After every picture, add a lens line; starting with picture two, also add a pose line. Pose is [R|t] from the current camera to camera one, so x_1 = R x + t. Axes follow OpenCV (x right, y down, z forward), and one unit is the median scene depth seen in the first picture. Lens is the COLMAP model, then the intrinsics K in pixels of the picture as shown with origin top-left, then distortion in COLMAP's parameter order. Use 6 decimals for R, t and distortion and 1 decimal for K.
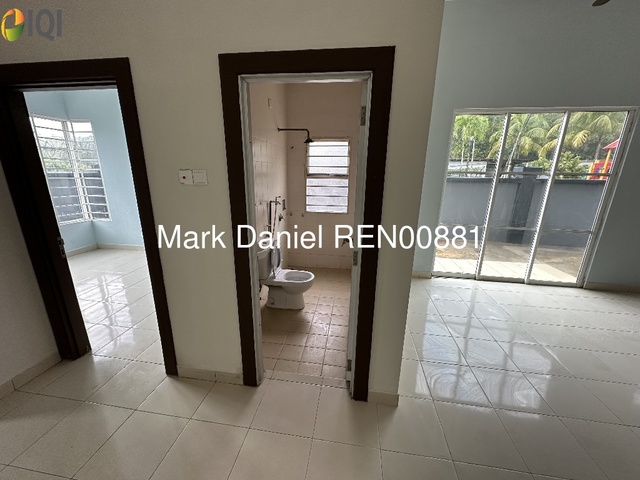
lens RADIAL K [[255.6, 0, 320.0], [0, 255.6, 240.0], [0, 0, 1]] dist [0.000539, 0.000045]
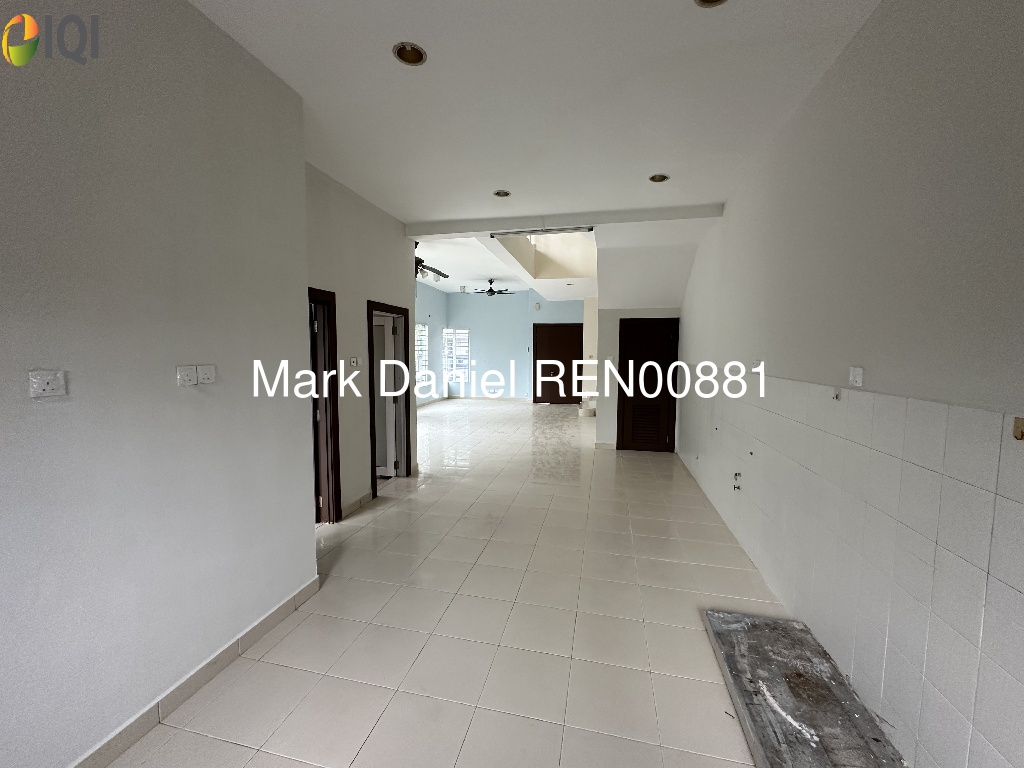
lens RADIAL K [[408.9, 0, 512.0], [0, 408.9, 384.0], [0, 0, 1]] dist [0.000539, 0.000045]
pose [[0.081939, -0.097427, 0.991864, -3.314953], [0.257616, 0.963459, 0.073355, -0.039698], [-0.962767, 0.249510, 0.104044, -0.232708]]
